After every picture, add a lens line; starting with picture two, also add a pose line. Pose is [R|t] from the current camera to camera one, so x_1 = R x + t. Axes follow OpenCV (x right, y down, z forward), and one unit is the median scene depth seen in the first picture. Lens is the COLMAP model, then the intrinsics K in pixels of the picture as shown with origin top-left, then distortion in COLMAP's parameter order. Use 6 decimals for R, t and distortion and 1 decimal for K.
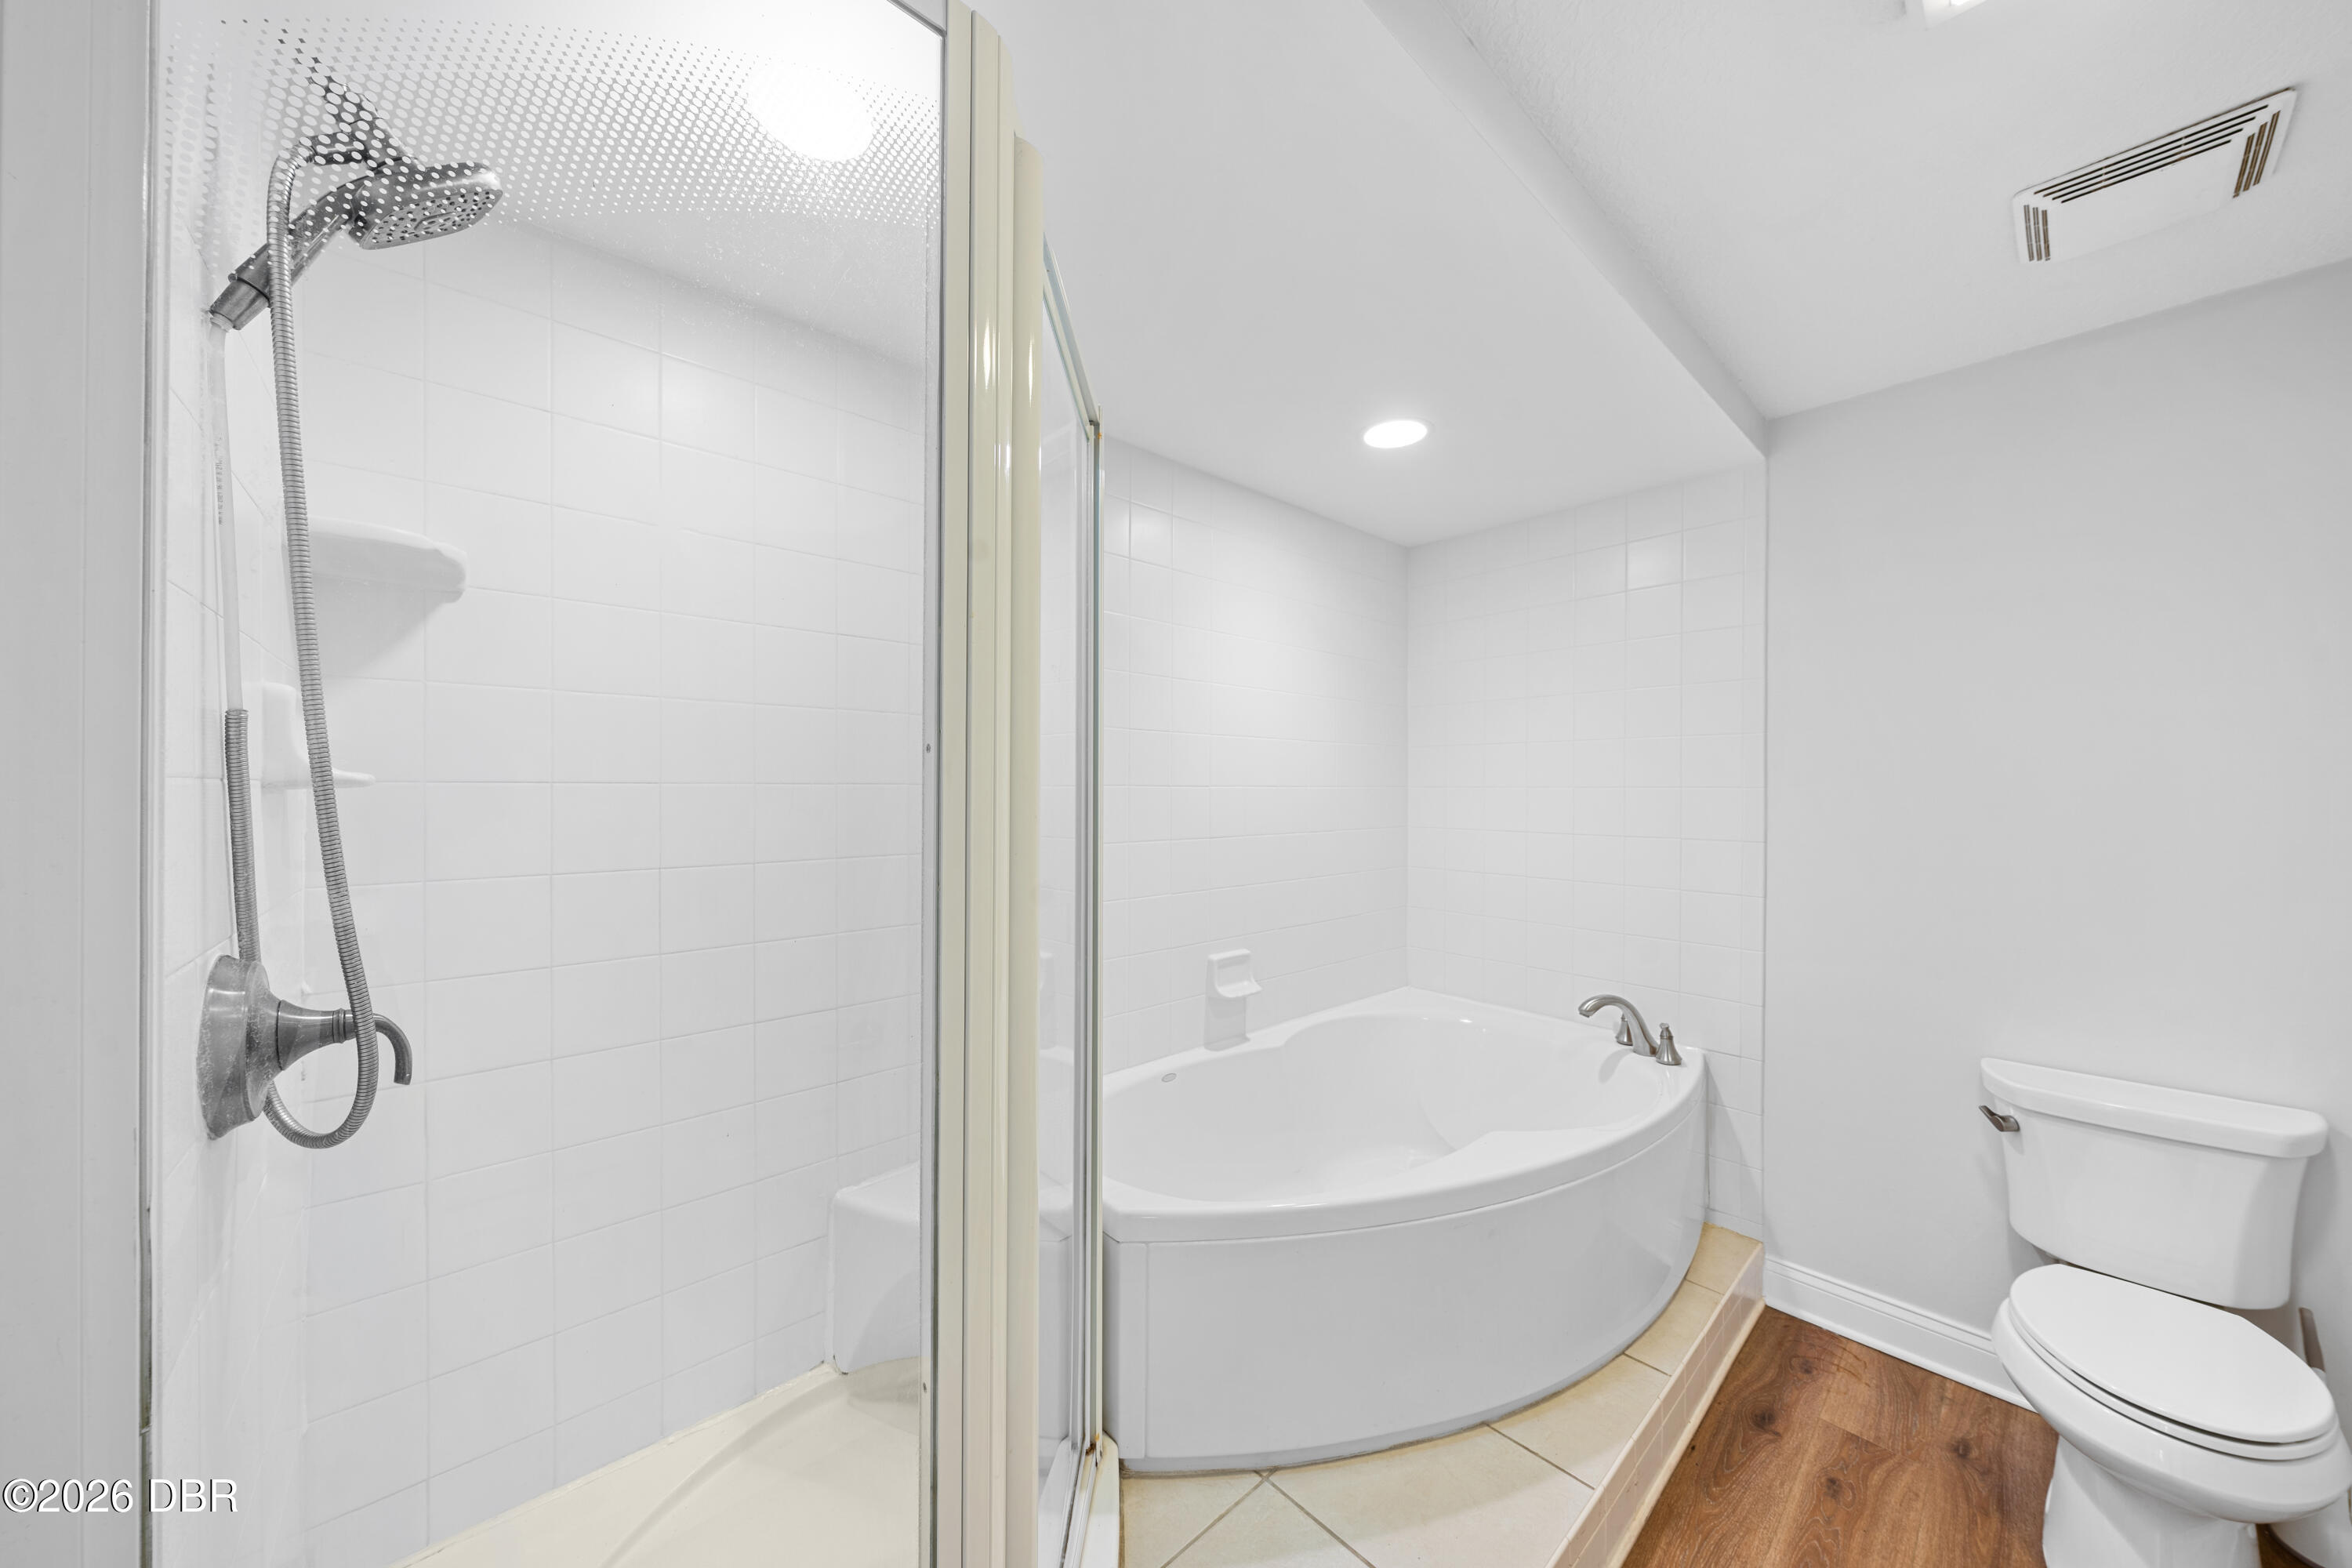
lens RADIAL K [[807.2, 0, 1175.9], [0, 807.2, 794.3], [0, 0, 1]] dist [0.000688, -0.000460]
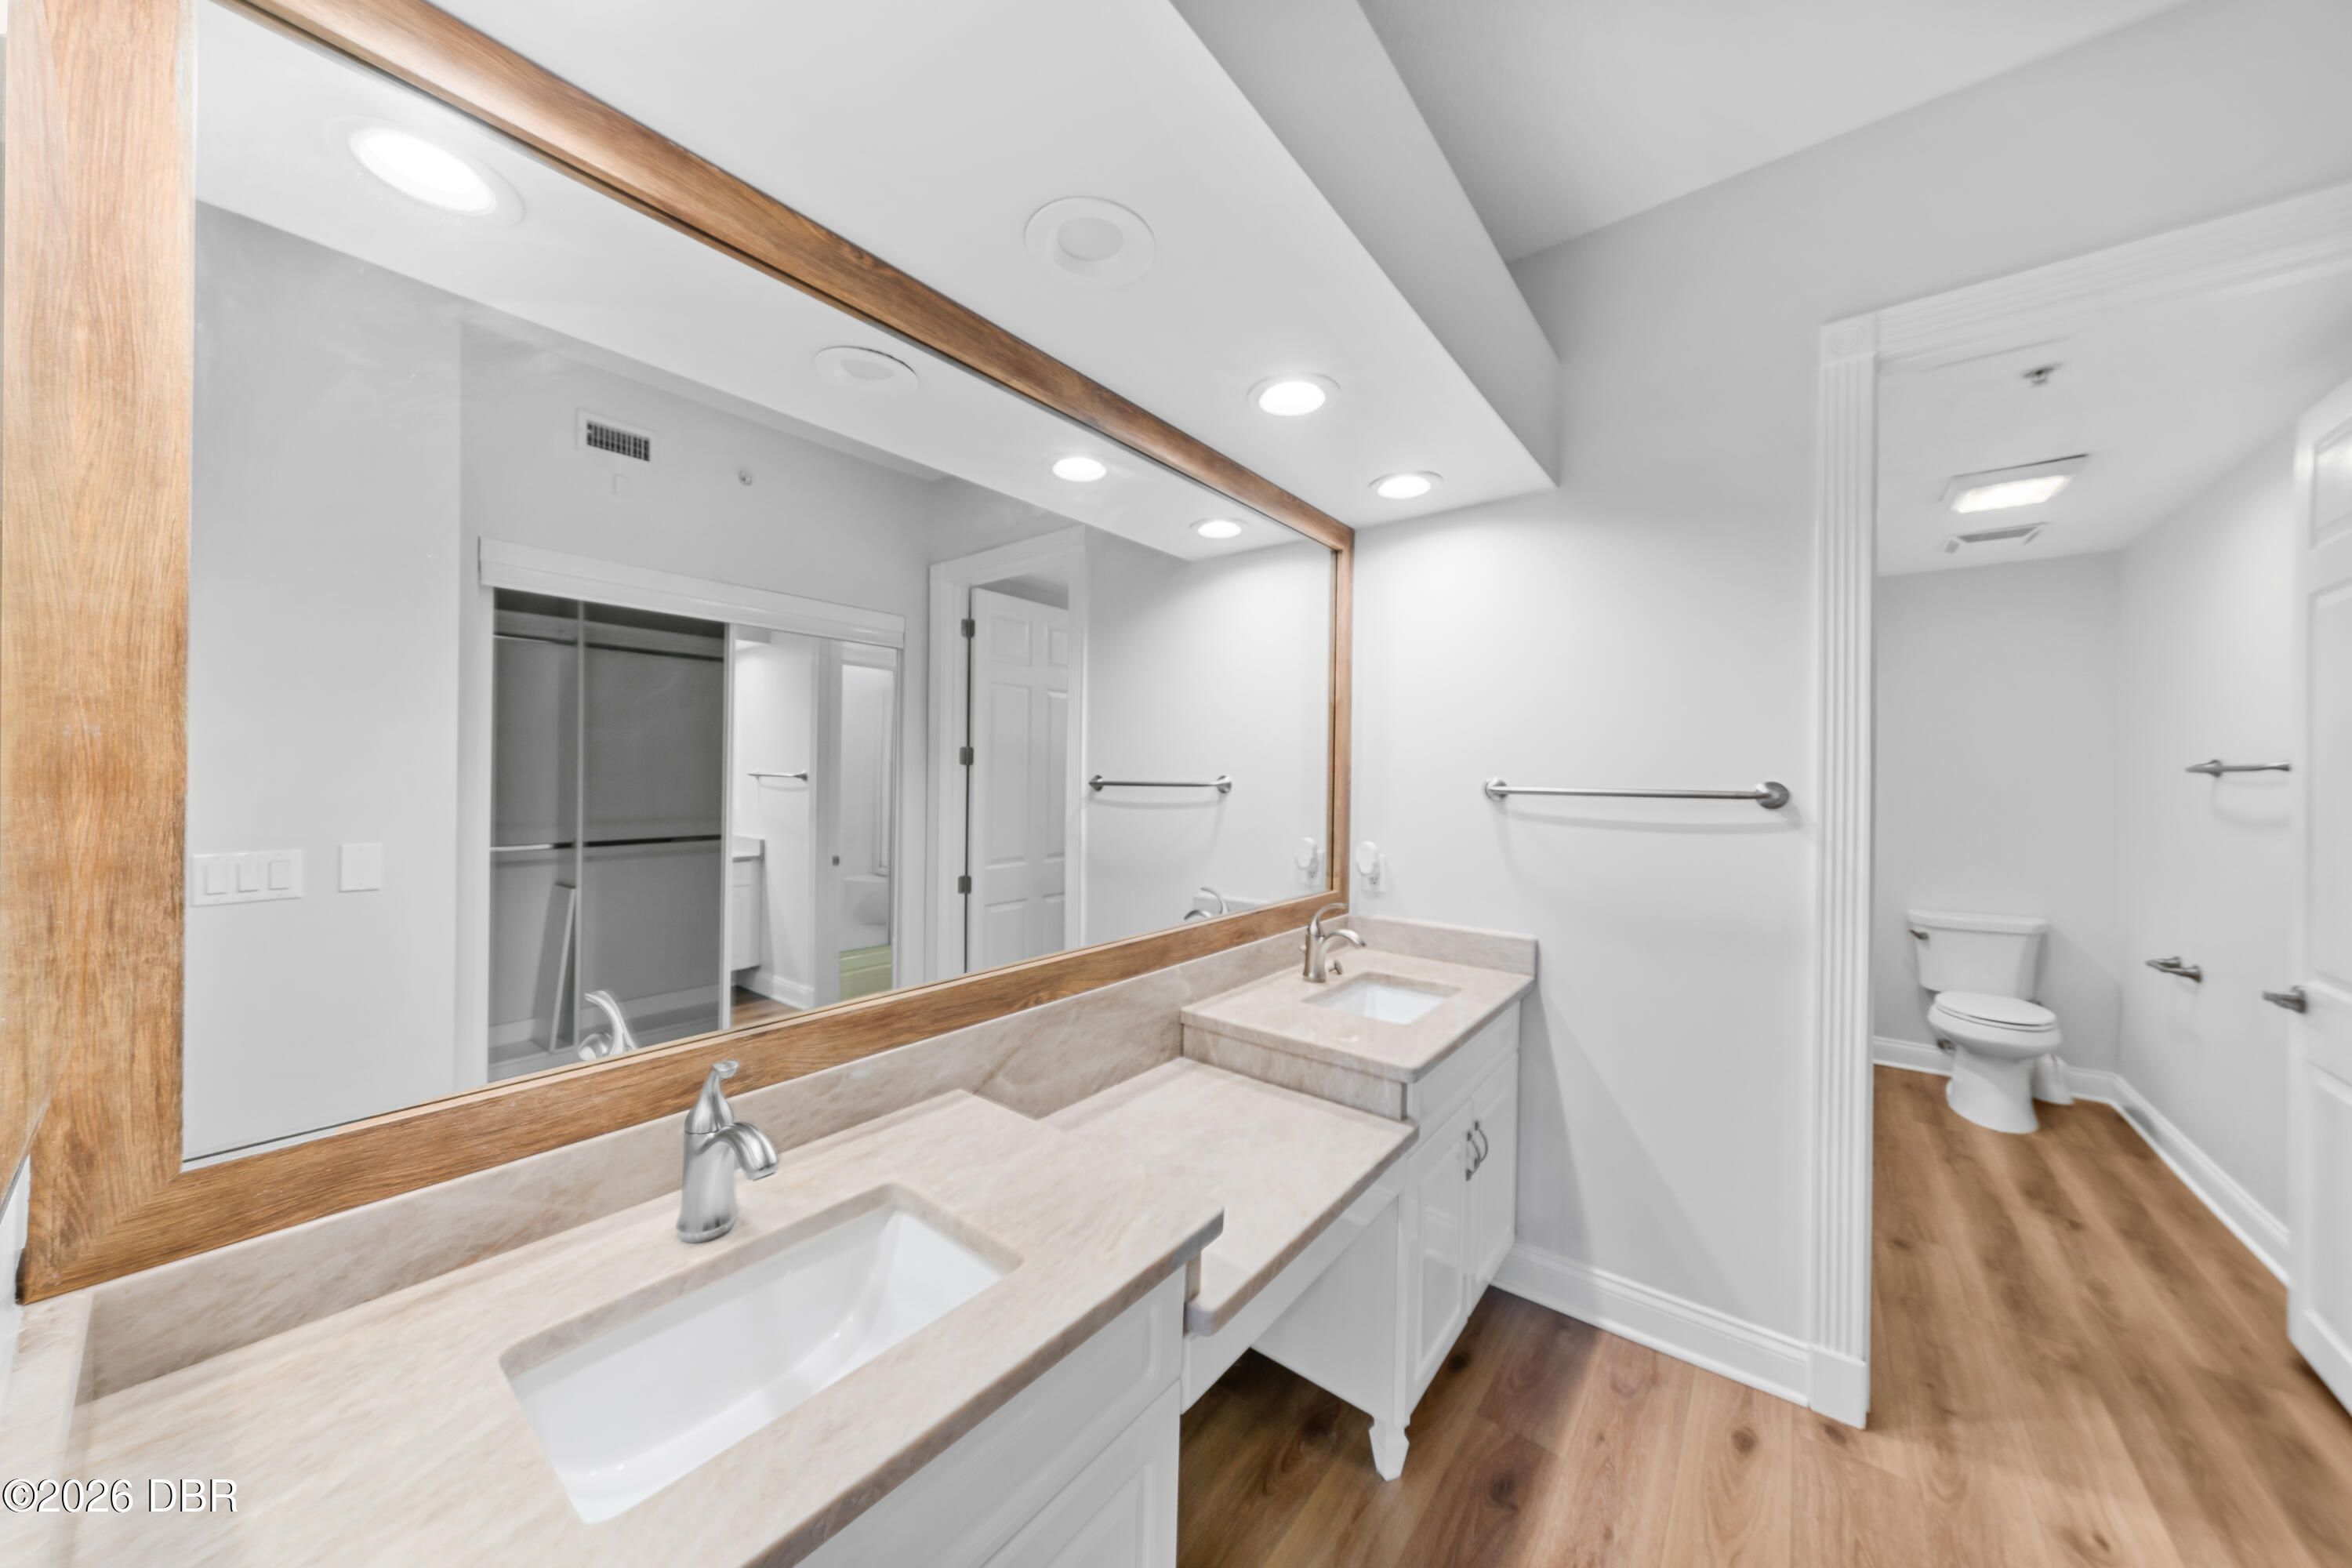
lens RADIAL K [[807.2, 0, 1162.1], [0, 807.2, 781.9], [0, 0, 1]] dist [0.000688, -0.000460]
pose [[0.983605, 0.005394, 0.180254, -1.395395], [-0.005804, 0.999982, 0.001748, 0.000226], [-0.180241, -0.002766, 0.983619, -0.779187]]
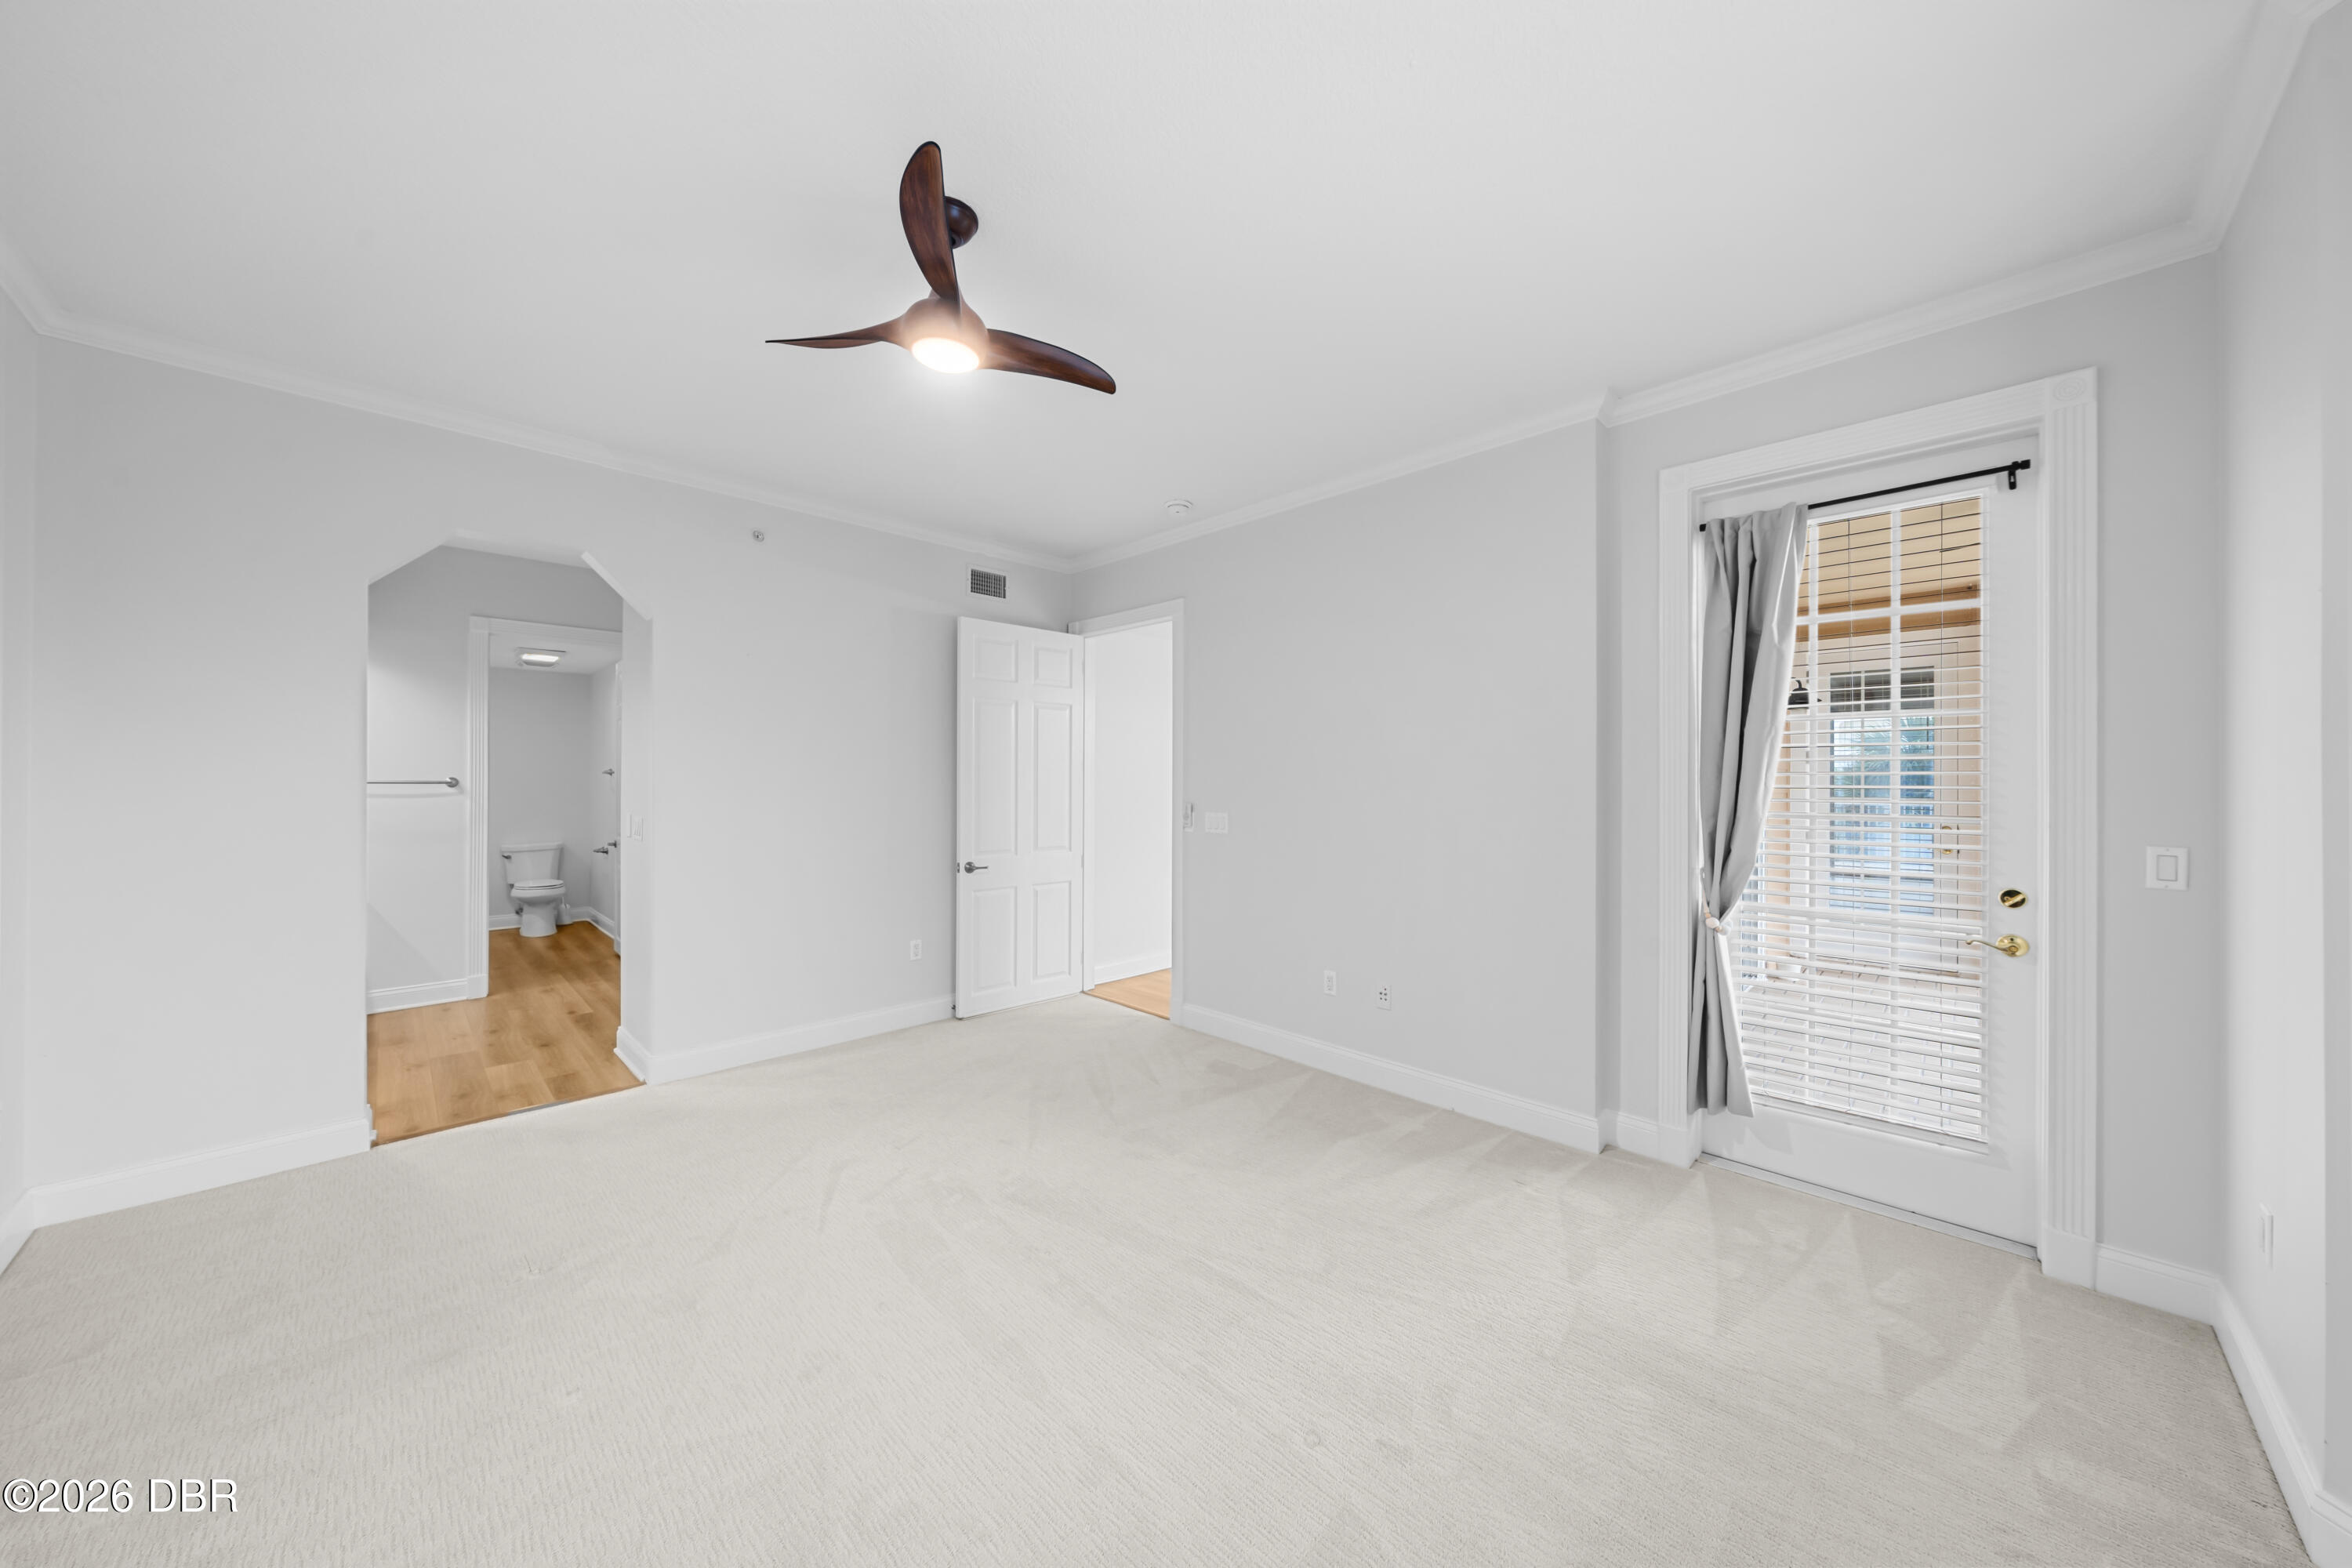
lens RADIAL K [[807.2, 0, 1173.3], [0, 807.2, 789.1], [0, 0, 1]] dist [0.000688, -0.000460]
pose [[-0.050990, -0.005521, 0.998684, -3.407436], [-0.002920, 0.999981, 0.005379, 0.017362], [-0.998695, -0.002642, -0.051005, -2.288087]]
